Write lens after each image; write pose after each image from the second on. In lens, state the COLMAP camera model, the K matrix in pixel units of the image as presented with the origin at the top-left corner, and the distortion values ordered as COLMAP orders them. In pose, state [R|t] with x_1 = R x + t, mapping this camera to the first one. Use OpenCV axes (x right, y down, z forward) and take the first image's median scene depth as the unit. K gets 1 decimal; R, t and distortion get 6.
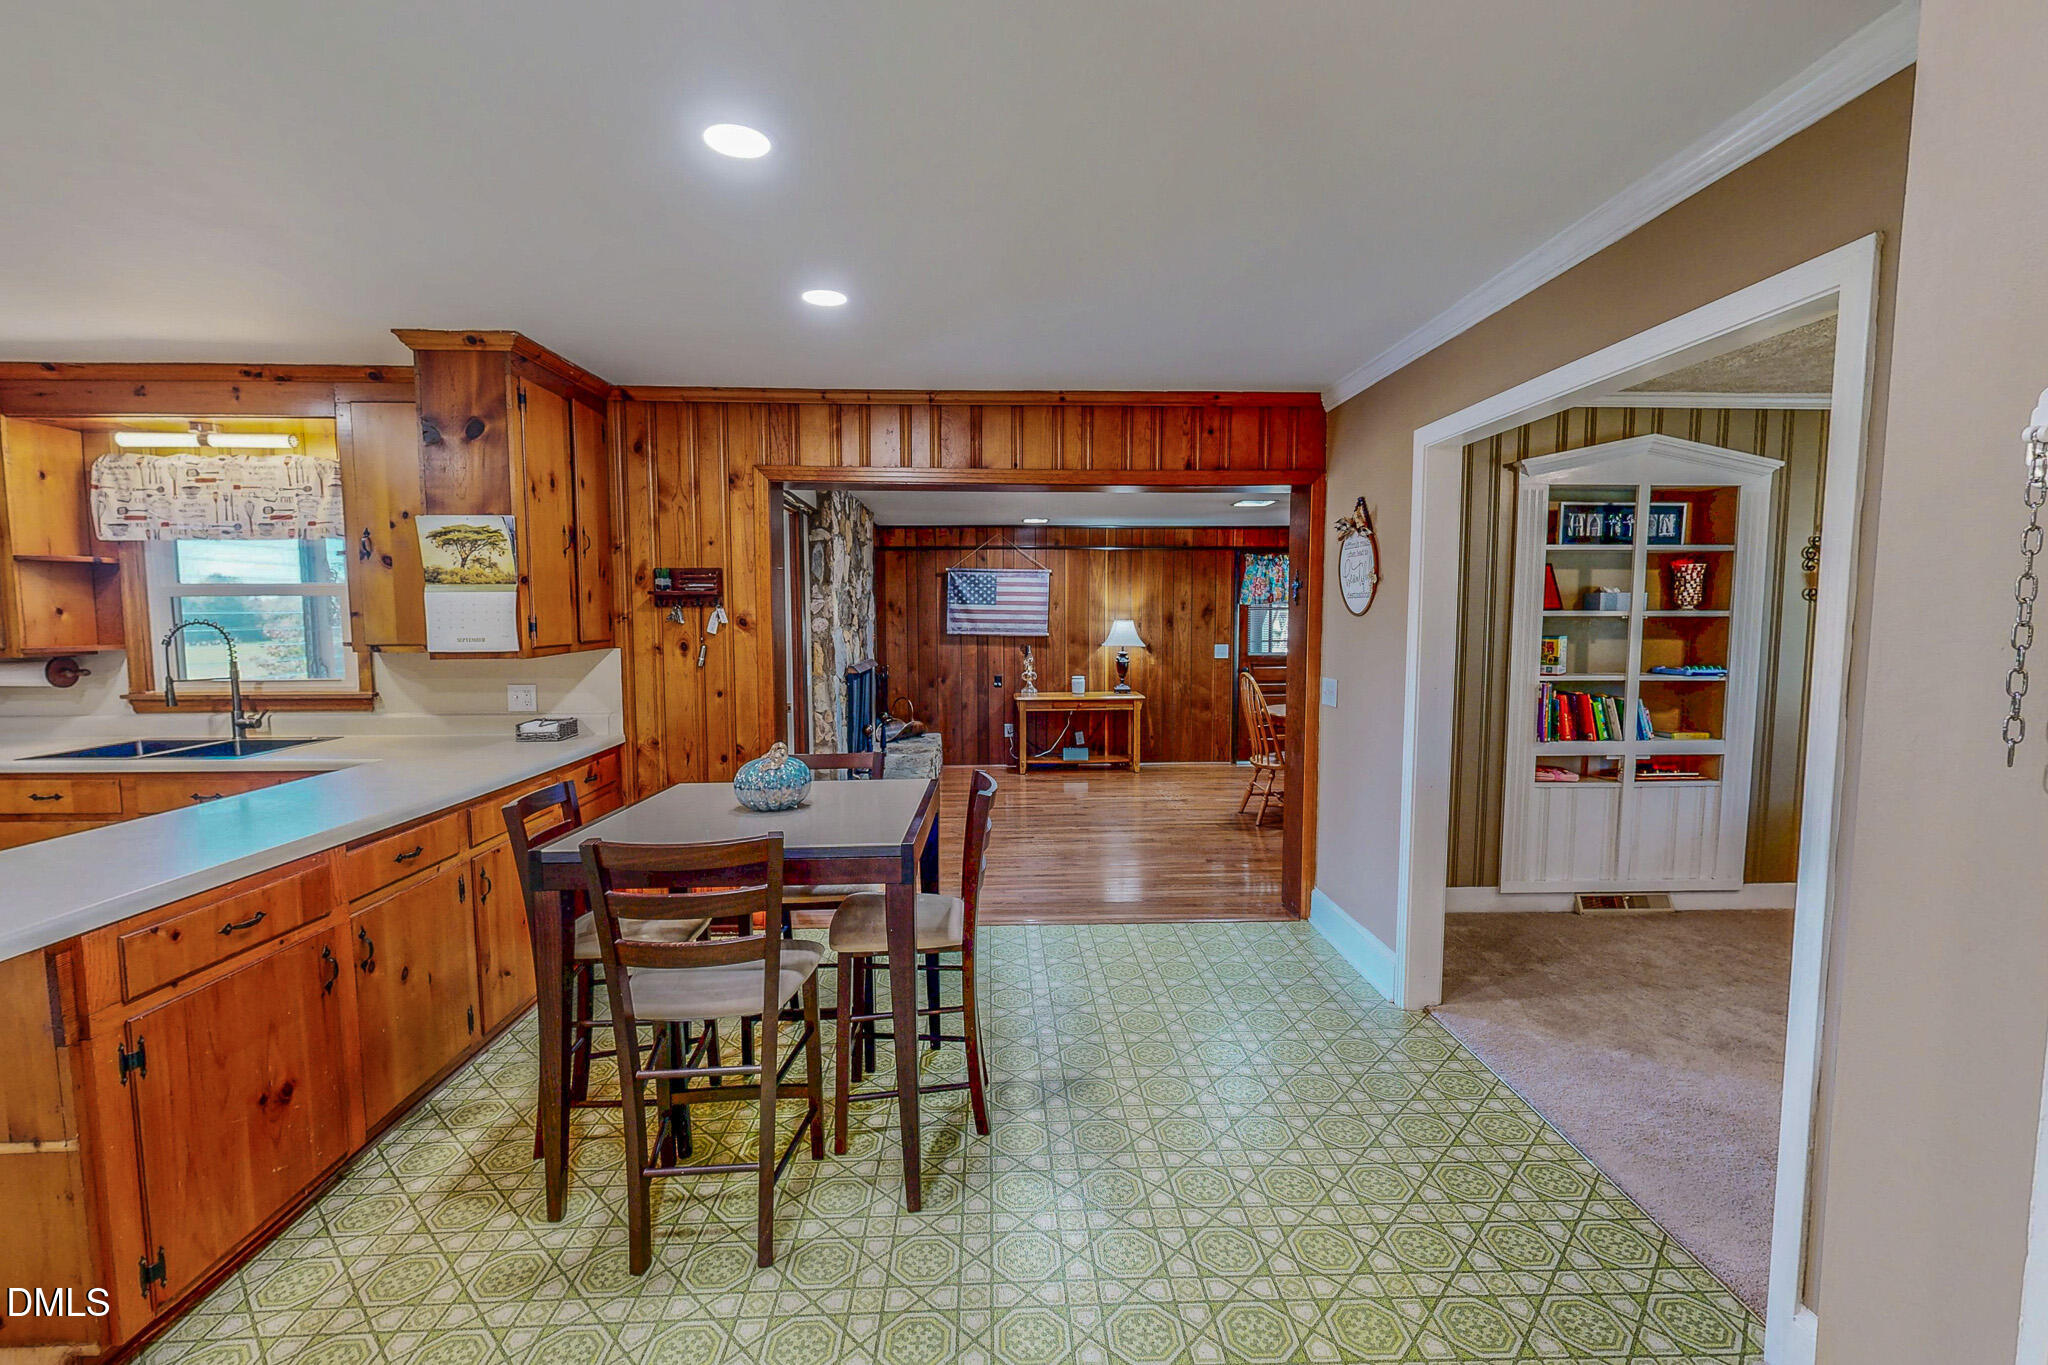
lens RADIAL K [[890.3, 0, 1028.1], [0, 890.3, 687.4], [0, 0, 1]] dist [-0.003386, 0.000362]
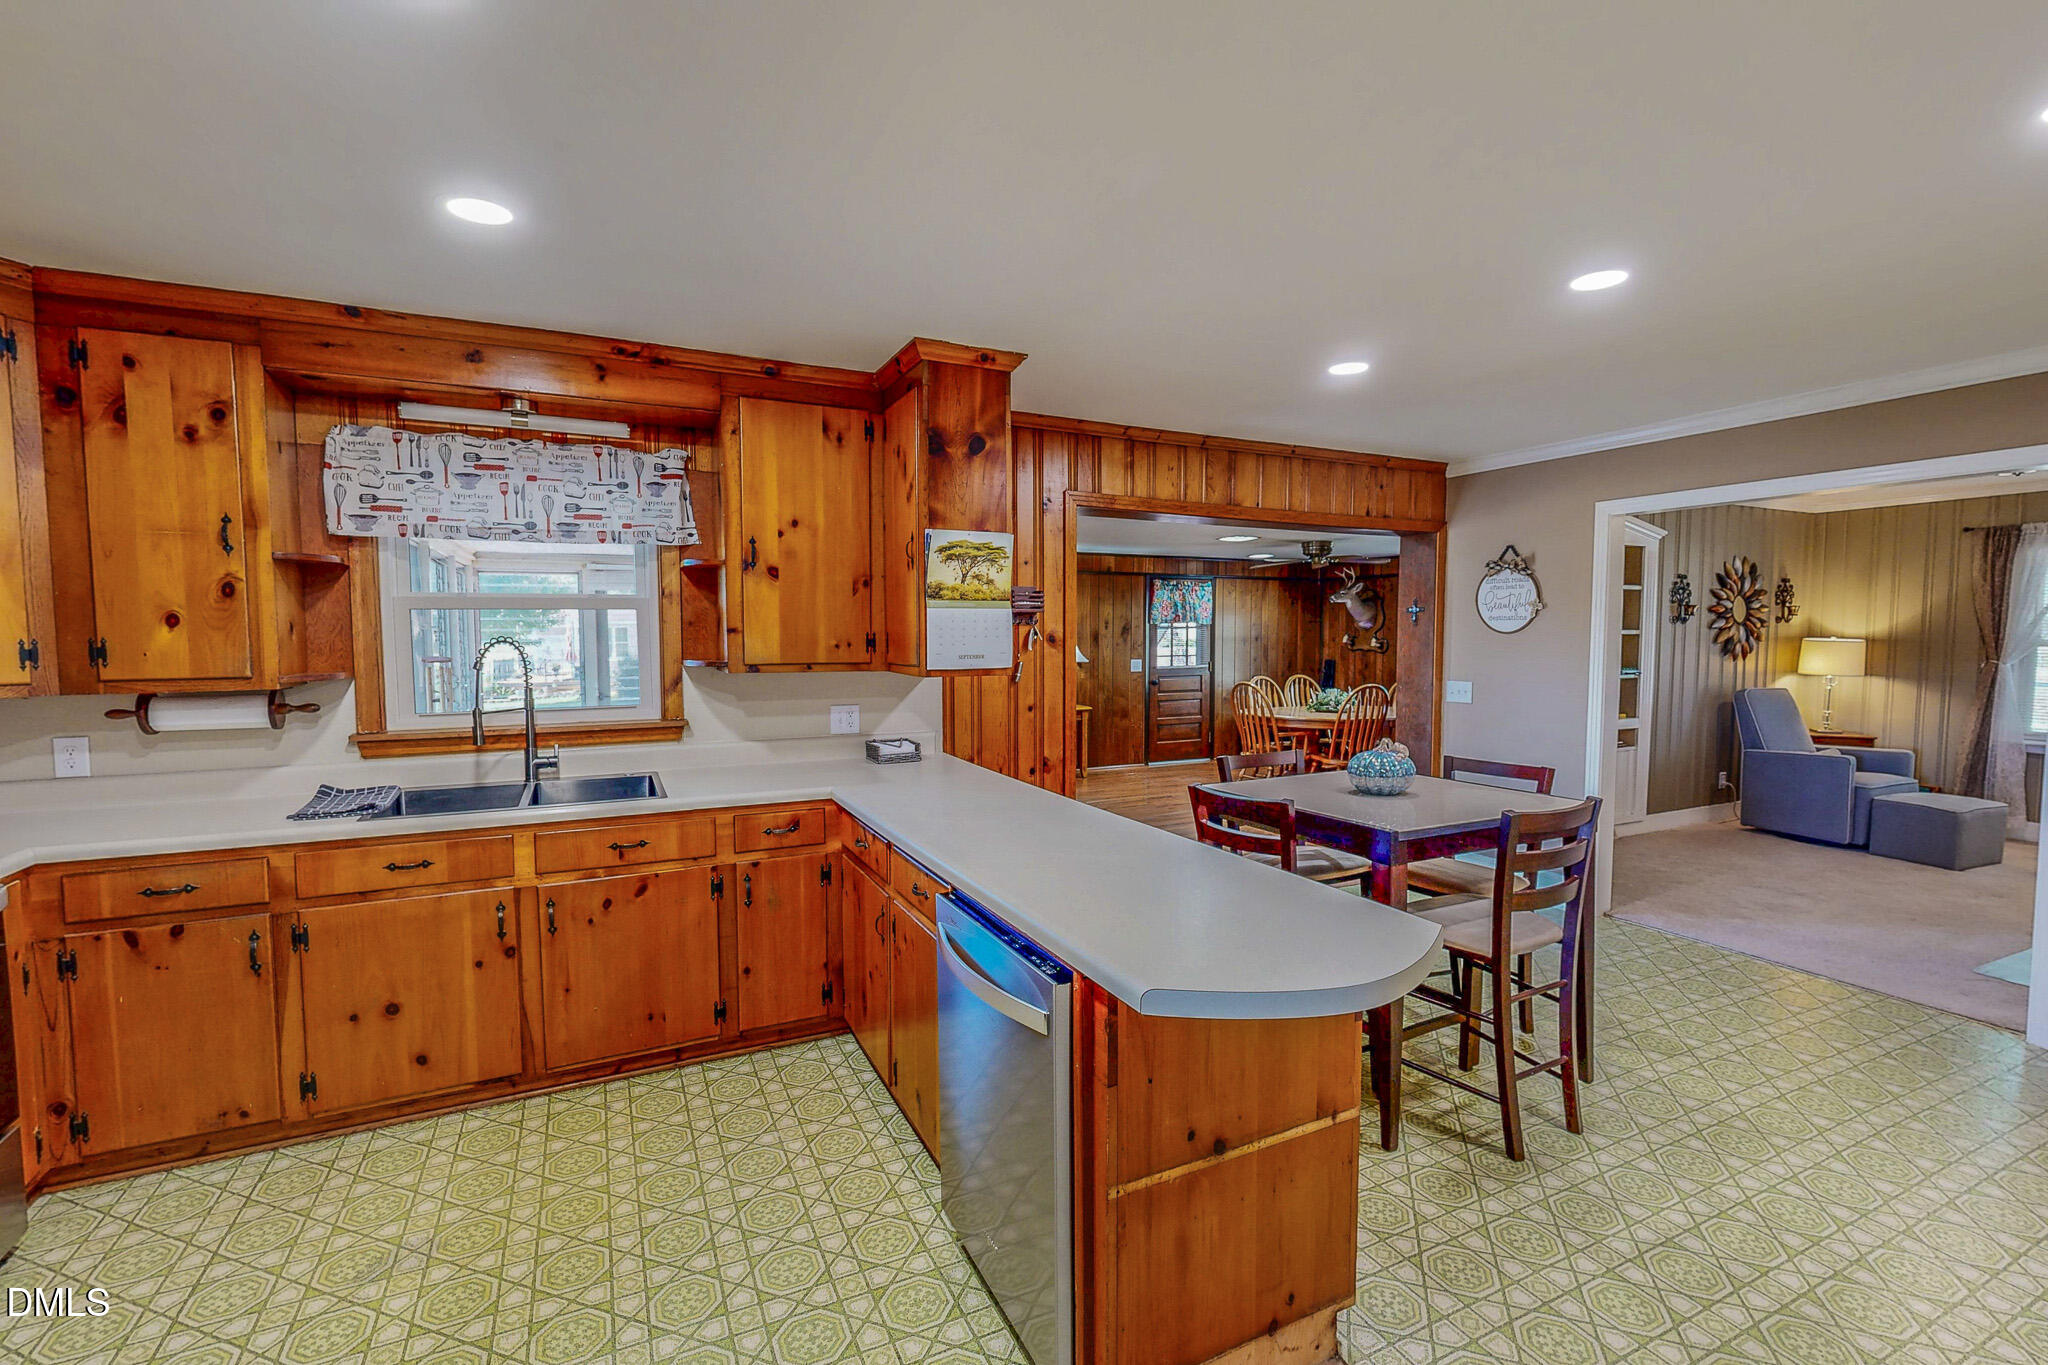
lens RADIAL K [[890.3, 0, 1034.7], [0, 890.3, 681.8], [0, 0, 1]] dist [-0.003386, 0.000362]
pose [[0.917196, -0.021760, 0.397841, -0.786489], [0.032553, 0.999262, -0.020394, -0.002608], [-0.397104, 0.031656, 0.917228, 0.054936]]
